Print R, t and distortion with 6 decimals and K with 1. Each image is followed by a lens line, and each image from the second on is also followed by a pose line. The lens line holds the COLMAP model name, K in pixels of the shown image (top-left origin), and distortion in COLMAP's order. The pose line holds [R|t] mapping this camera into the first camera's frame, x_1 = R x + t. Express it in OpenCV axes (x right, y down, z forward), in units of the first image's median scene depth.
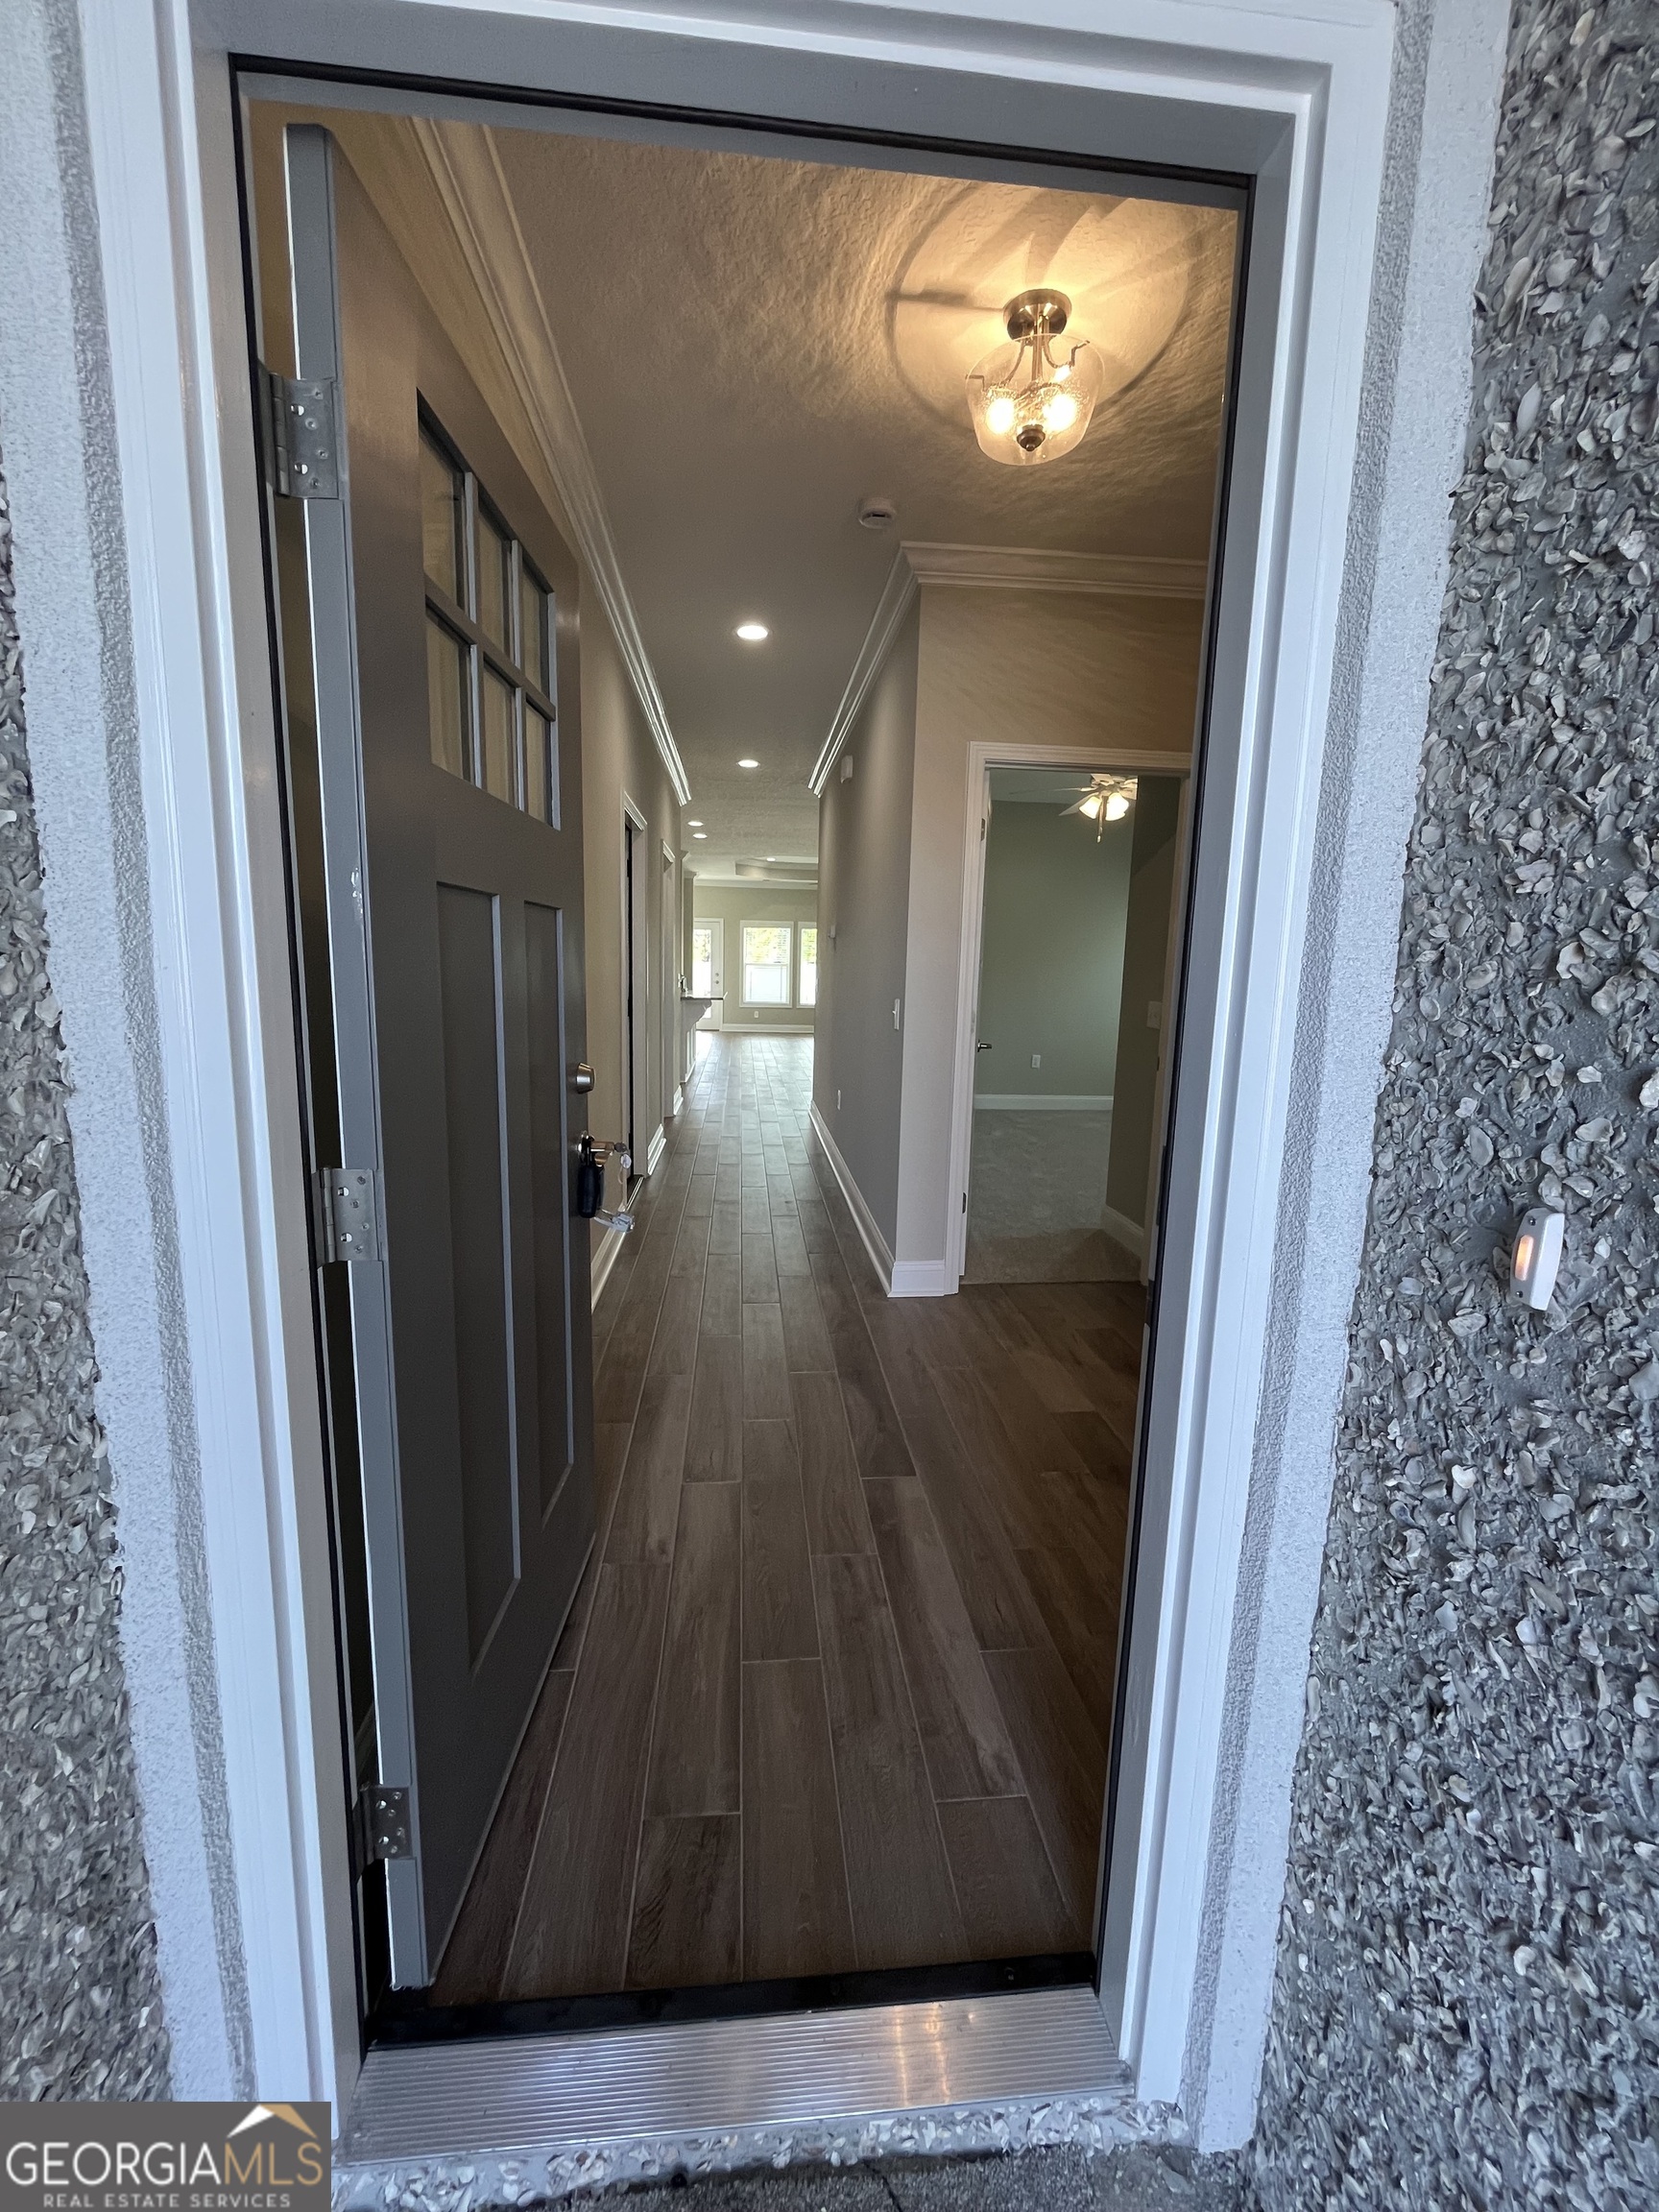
lens RADIAL K [[890.8, 0, 828.3], [0, 890.8, 1098.9], [0, 0, 1]] dist [-0.002217, -0.000246]
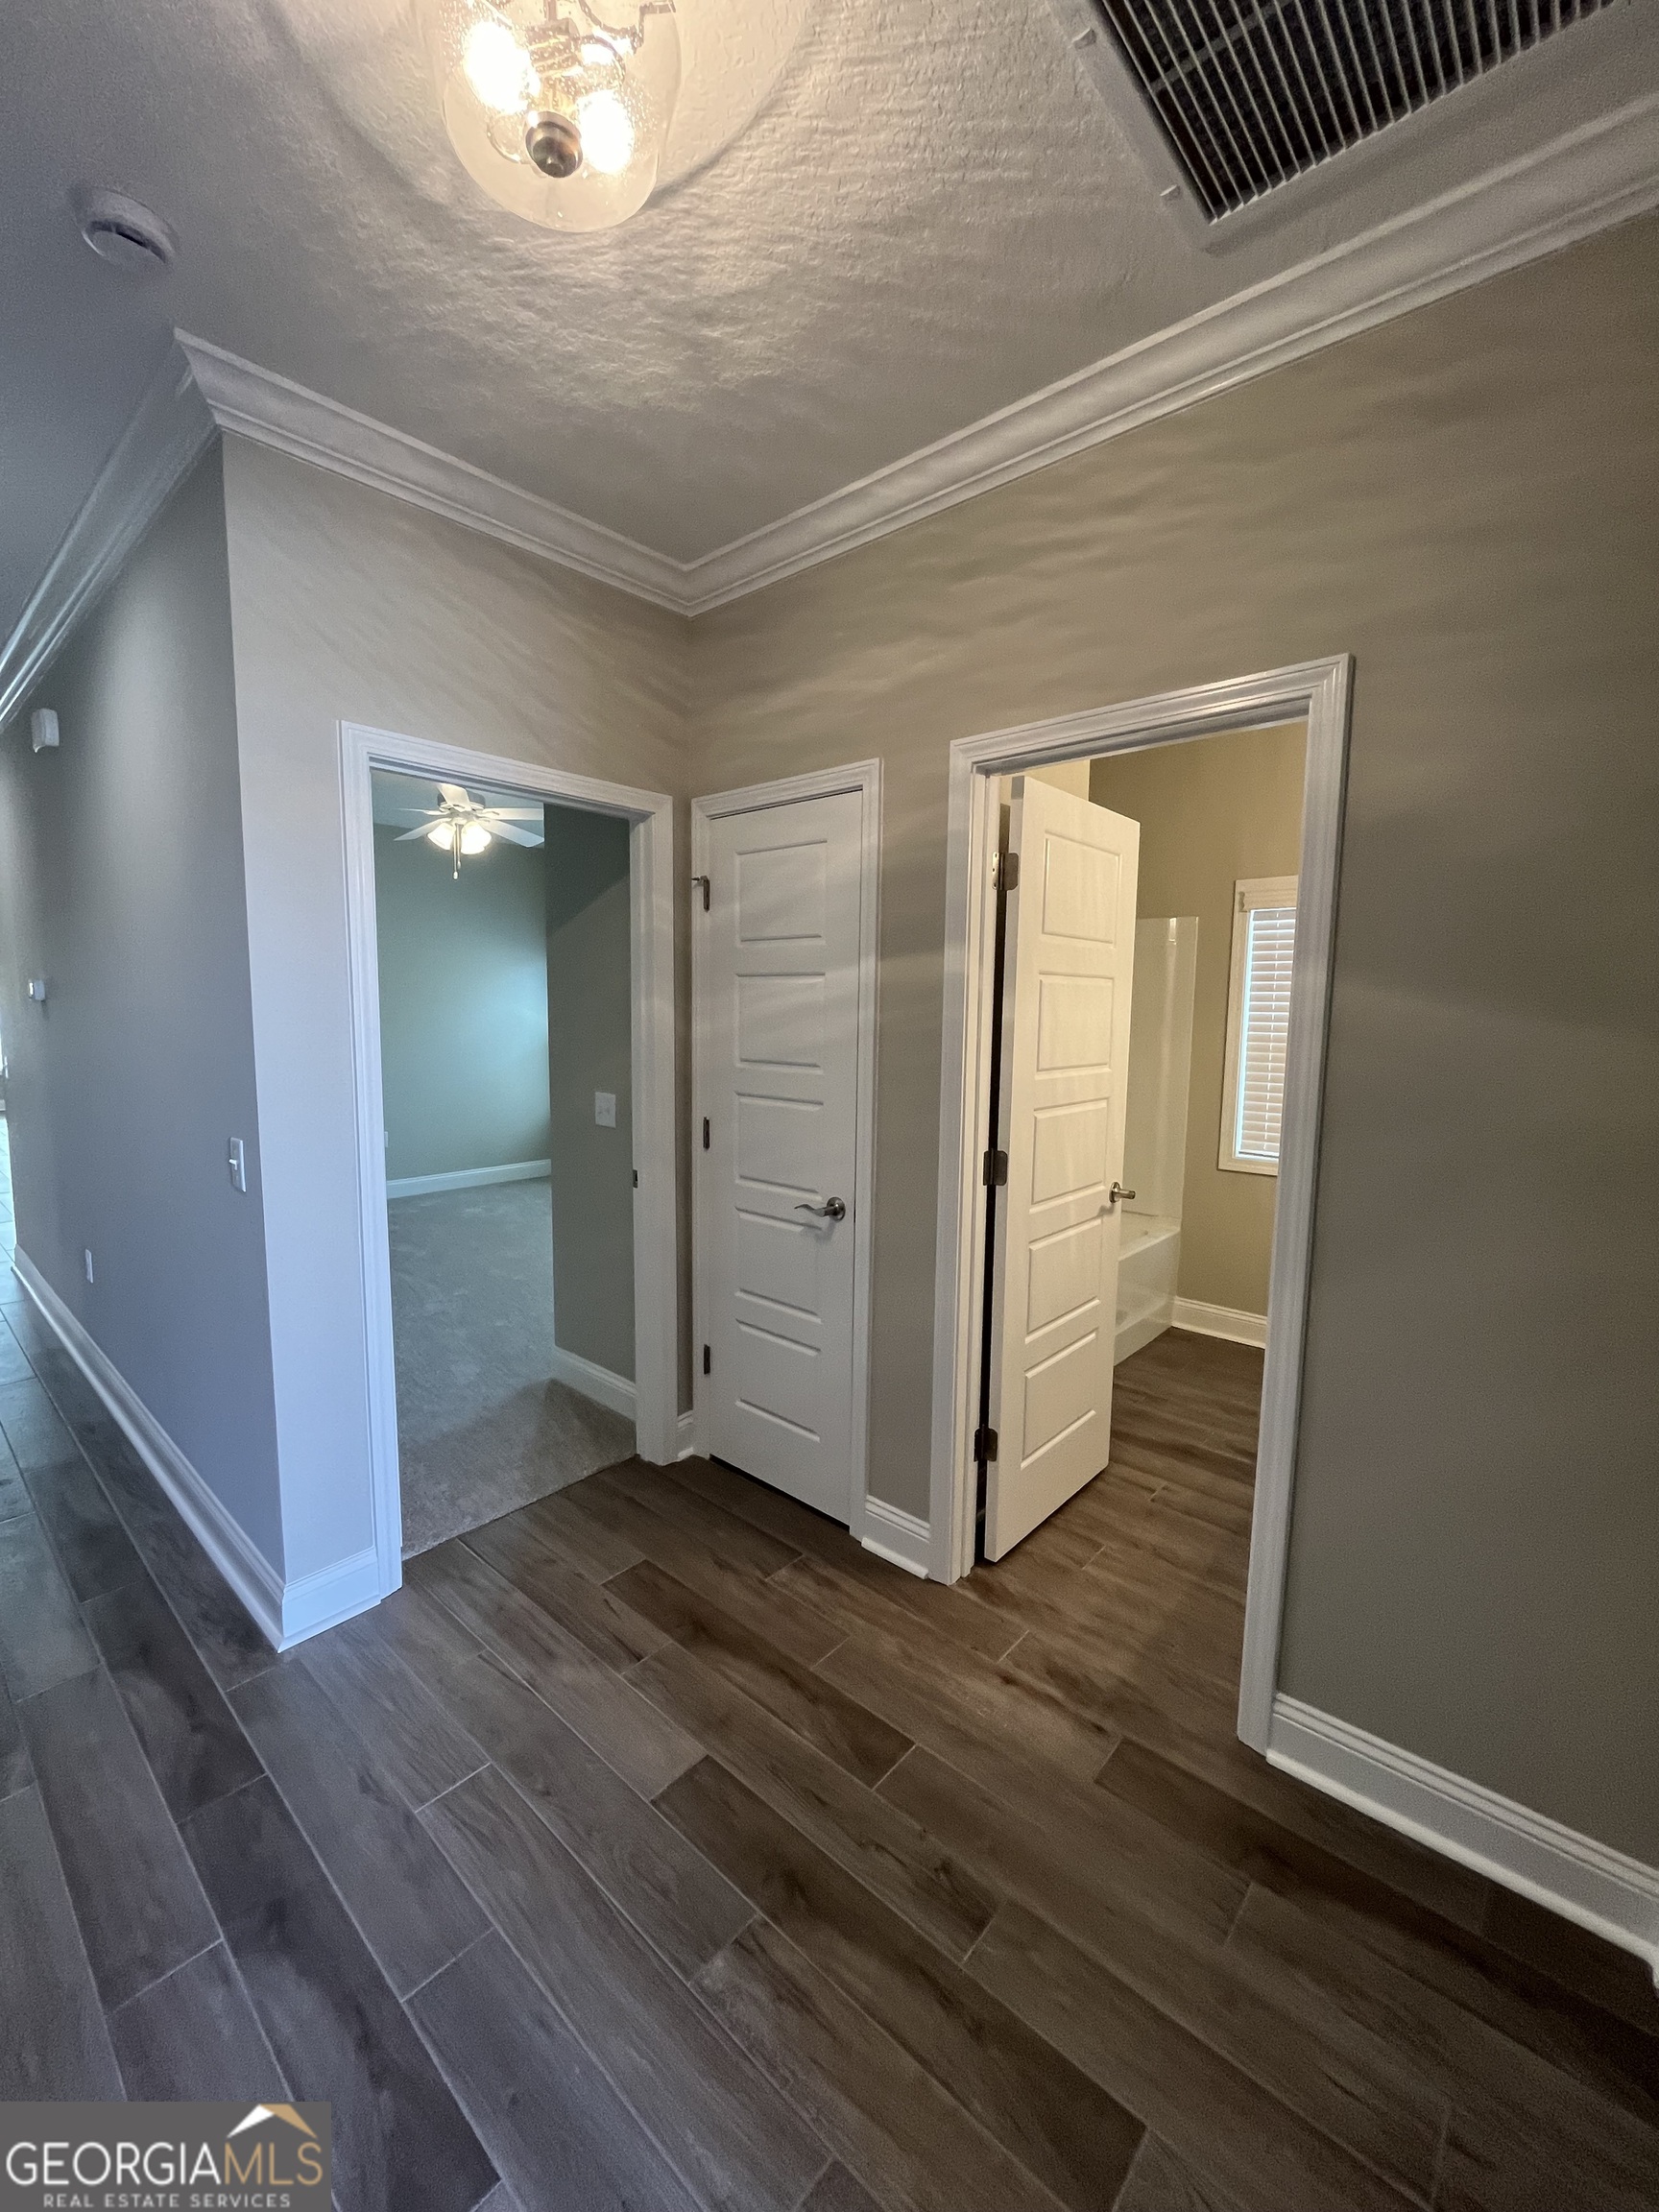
lens RADIAL K [[894.4, 0, 829.5], [0, 894.4, 1106.0], [0, 0, 1]] dist [0.001577, 0.000330]
pose [[0.732901, -0.087860, 0.674639, -0.035229], [0.106890, 0.994181, 0.013353, -0.108379], [-0.671886, 0.062326, 0.738027, 0.332376]]
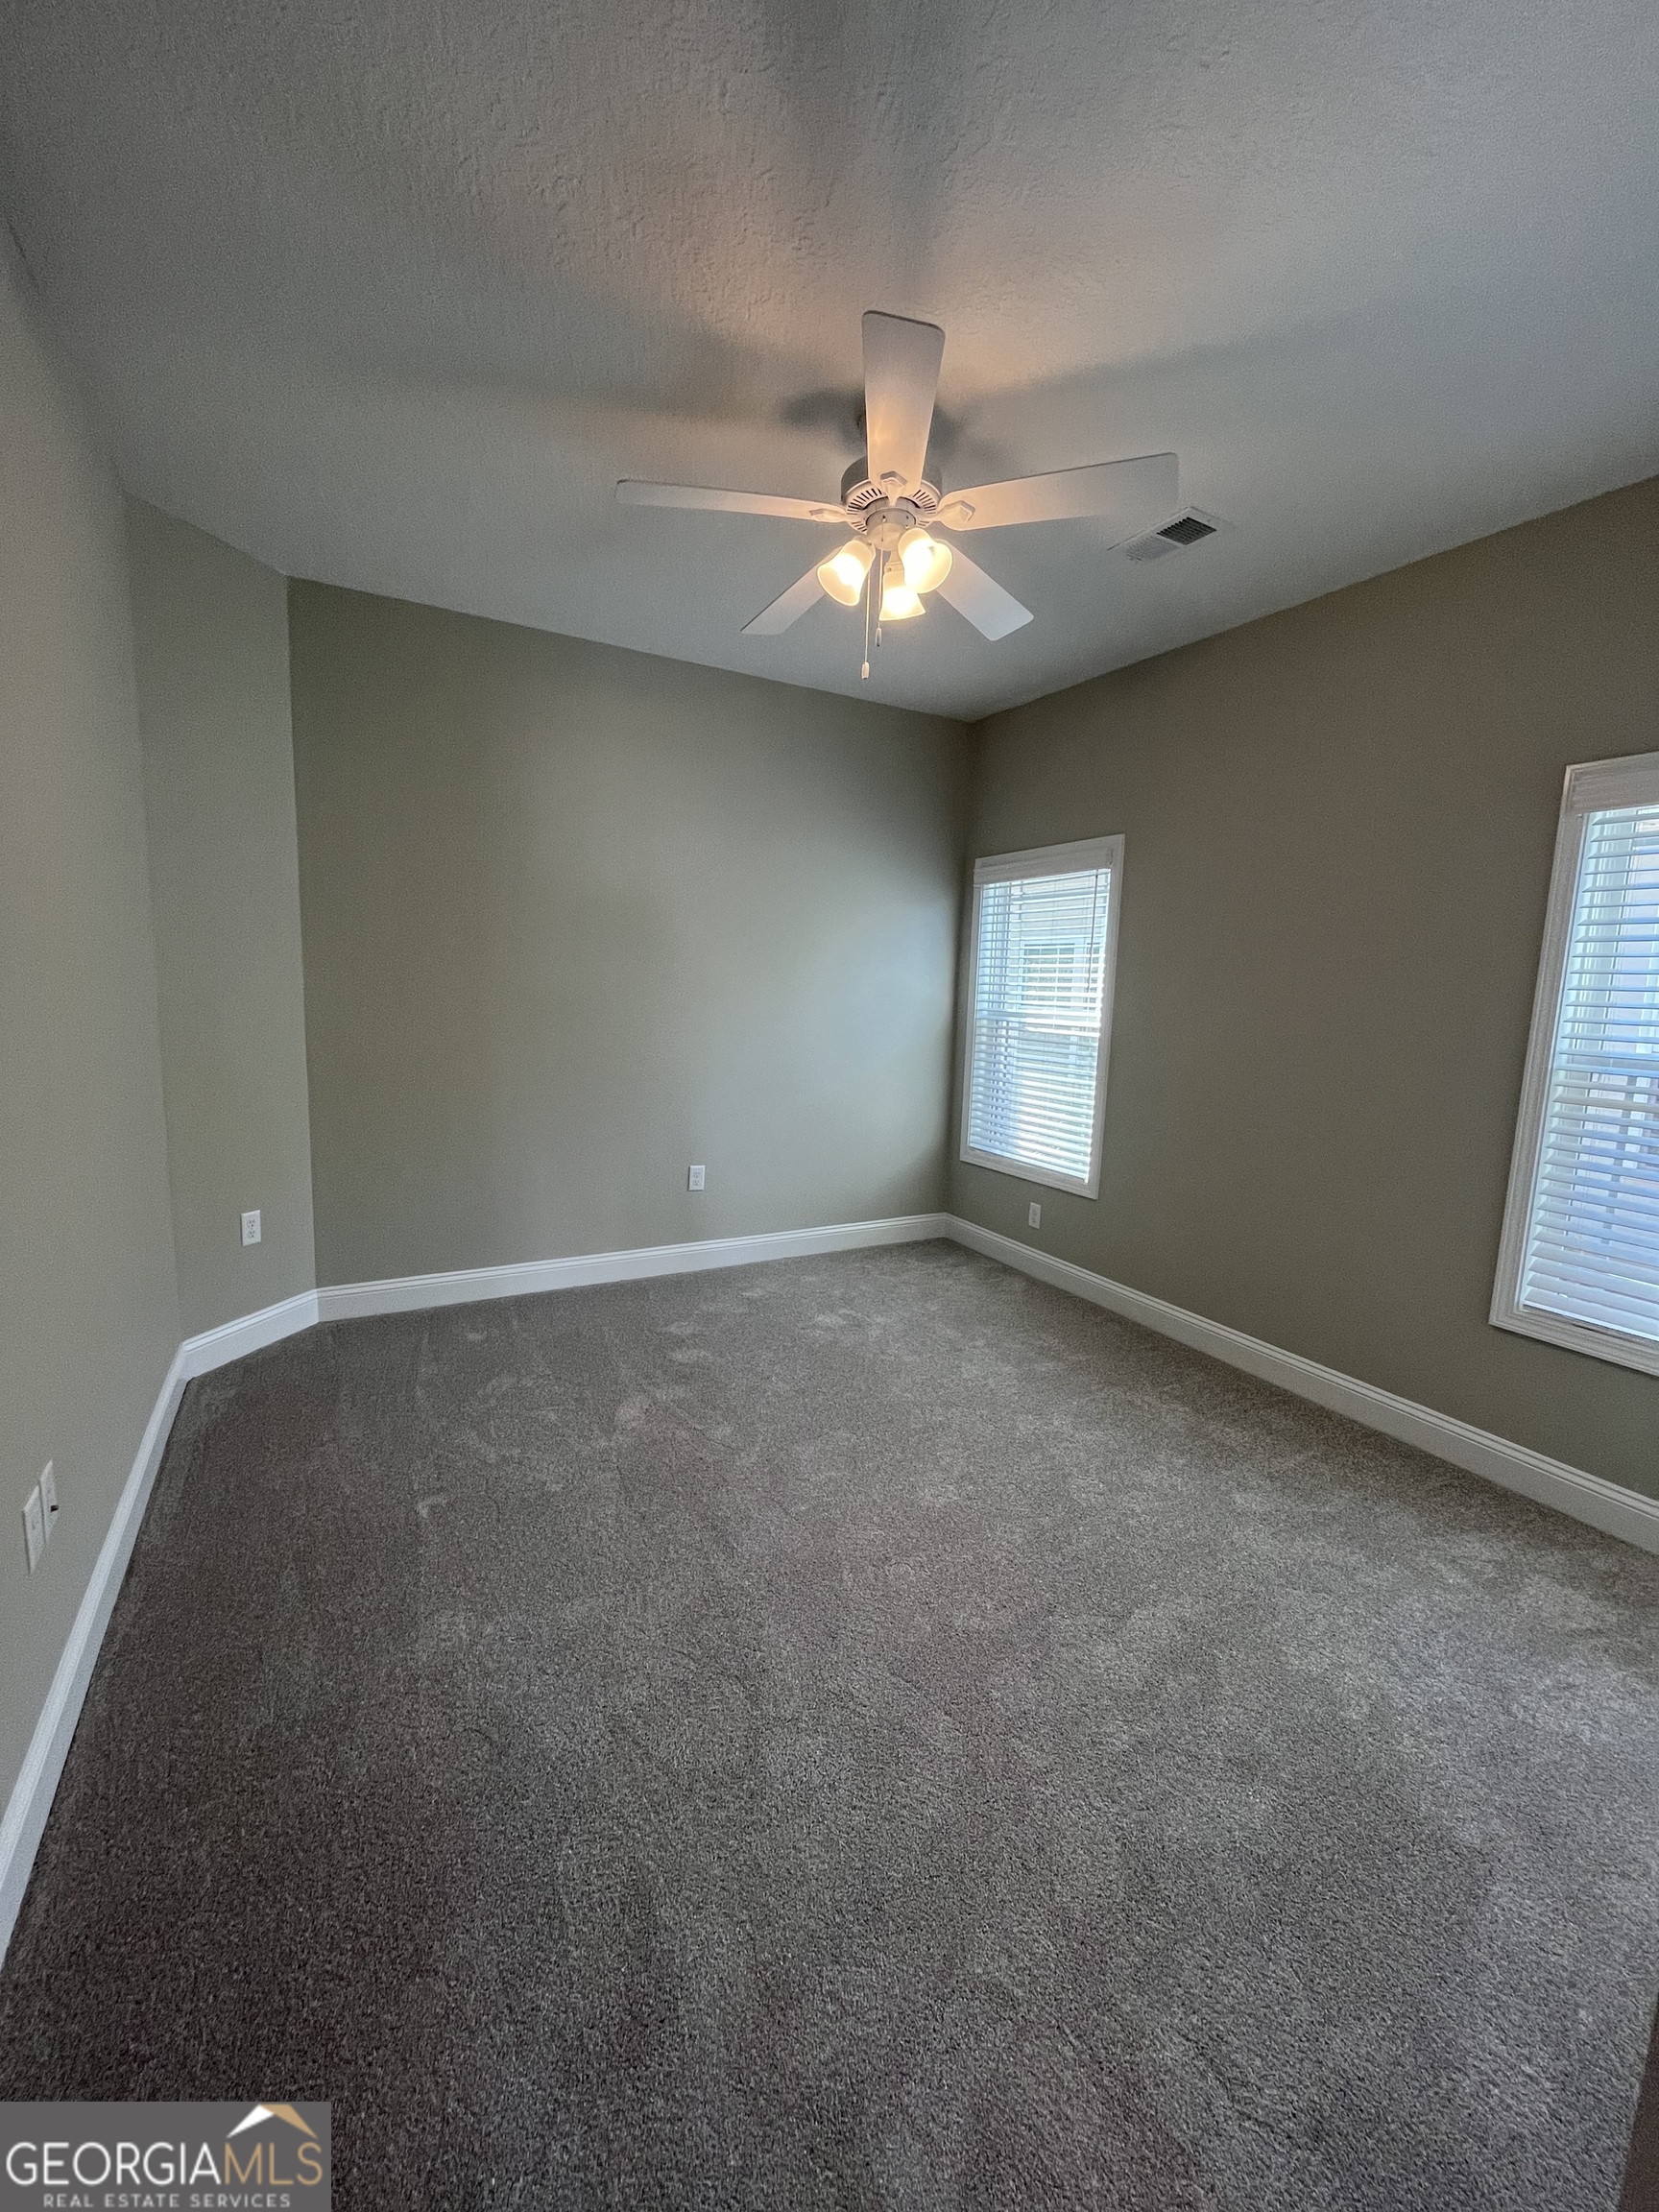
lens RADIAL K [[890.8, 0, 828.3], [0, 890.8, 1098.9], [0, 0, 1]] dist [-0.002217, -0.000246]
pose [[0.914271, -0.047446, 0.402315, 0.252795], [0.049194, 0.998771, 0.005993, -0.223355], [-0.402105, 0.014313, 0.915482, 1.283790]]
